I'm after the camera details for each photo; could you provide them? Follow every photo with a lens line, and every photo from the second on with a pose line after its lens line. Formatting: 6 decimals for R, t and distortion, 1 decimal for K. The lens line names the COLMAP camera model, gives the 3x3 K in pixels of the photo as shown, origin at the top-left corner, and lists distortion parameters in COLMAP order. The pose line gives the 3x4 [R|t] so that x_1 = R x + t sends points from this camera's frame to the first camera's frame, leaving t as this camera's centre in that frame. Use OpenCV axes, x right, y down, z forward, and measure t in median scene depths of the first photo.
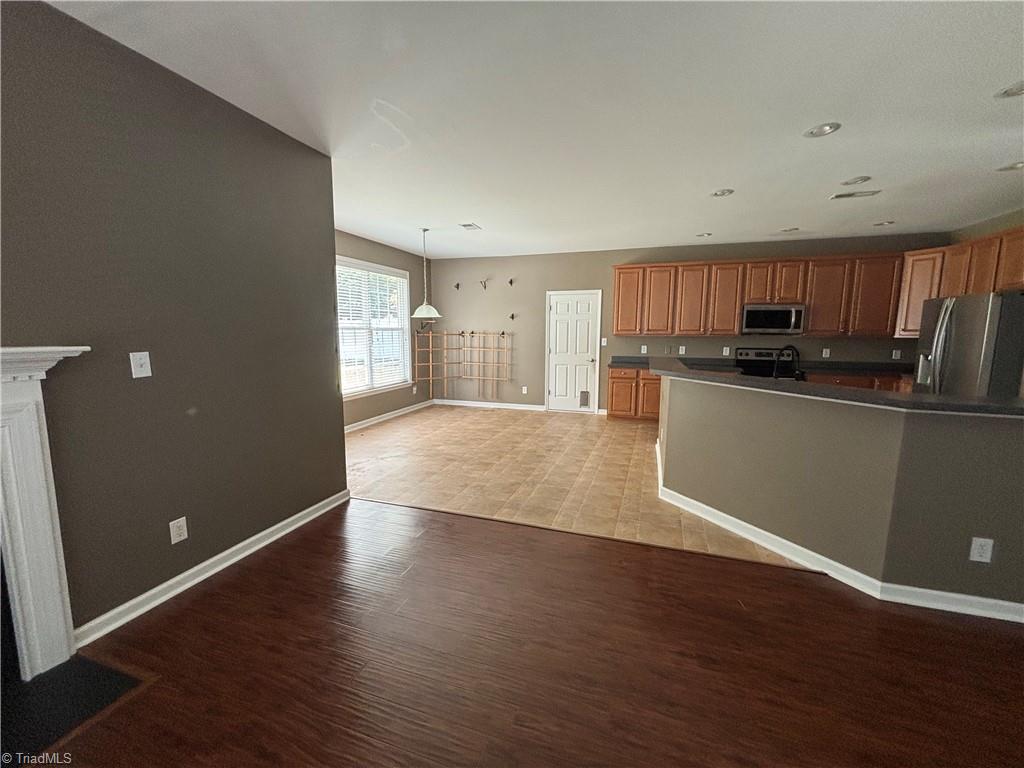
lens RADIAL K [[418.5, 0, 513.8], [0, 418.5, 384.7], [0, 0, 1]] dist [-0.001806, -0.000548]
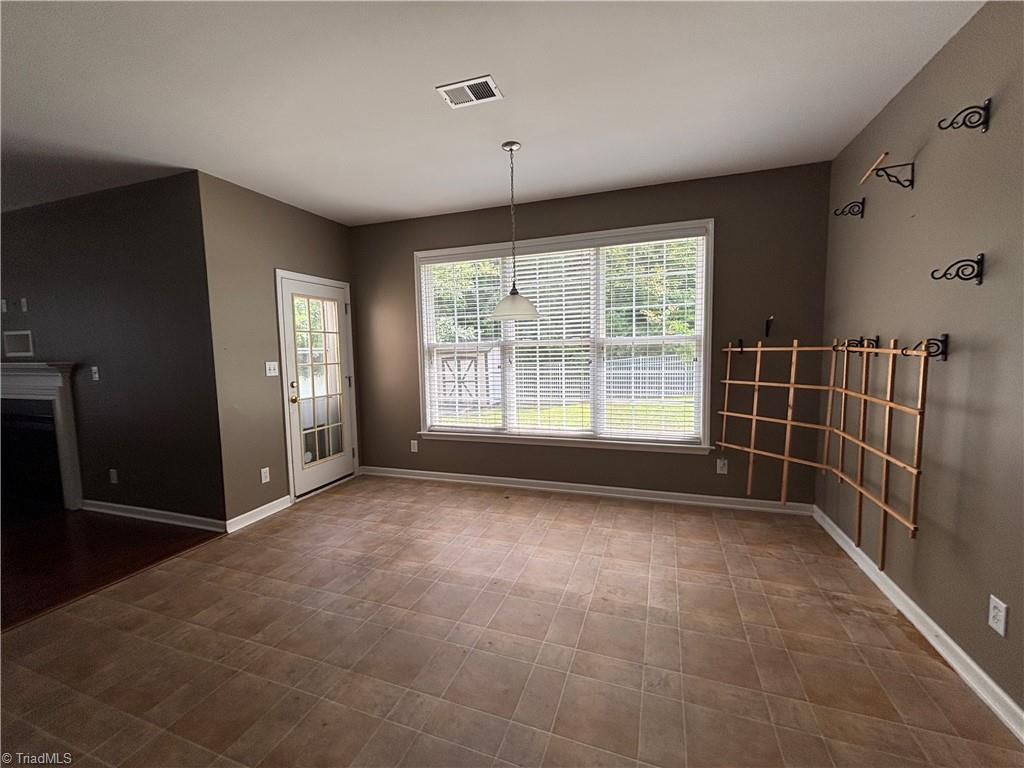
lens RADIAL K [[418.5, 0, 512.7], [0, 418.5, 384.8], [0, 0, 1]] dist [-0.001806, -0.000548]
pose [[-0.012814, 0.084477, -0.996343, 0.242116], [-0.107716, 0.990510, 0.085368, -0.098355], [0.994099, 0.108416, -0.003593, 0.797407]]
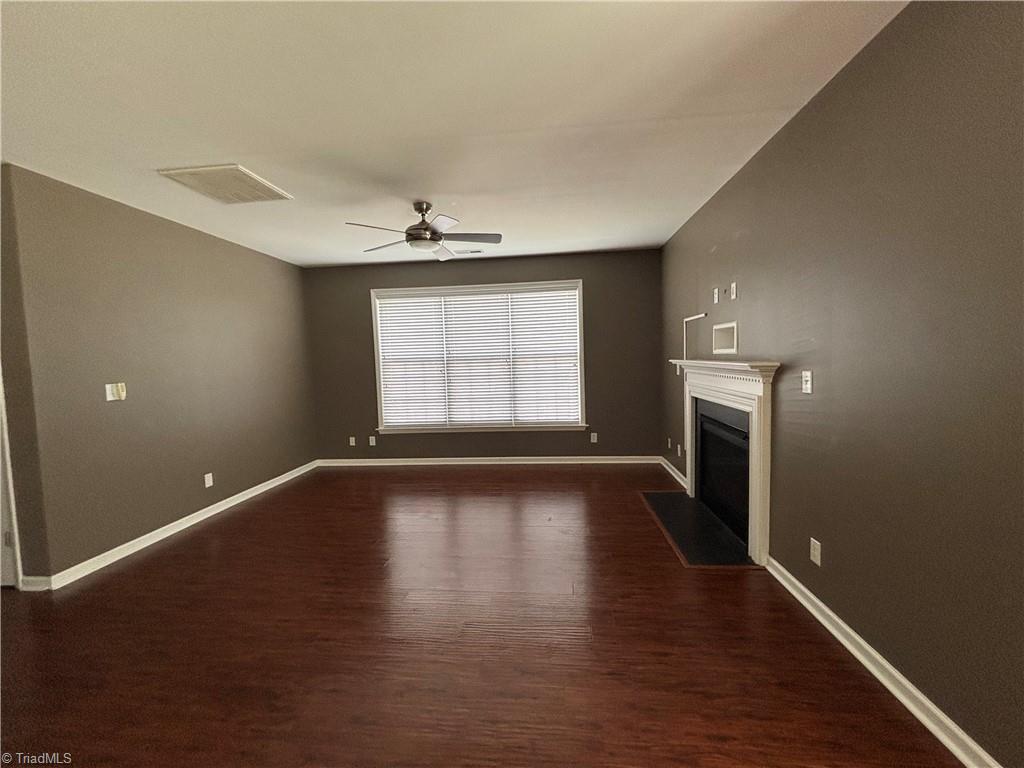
lens RADIAL K [[418.5, 0, 516.6], [0, 418.5, 385.2], [0, 0, 1]] dist [-0.001806, -0.000548]
pose [[-0.974160, 0.037312, -0.222754, 0.032358], [-0.005625, 0.981946, 0.189075, -0.071270], [0.225787, 0.185443, -0.956363, 0.548993]]
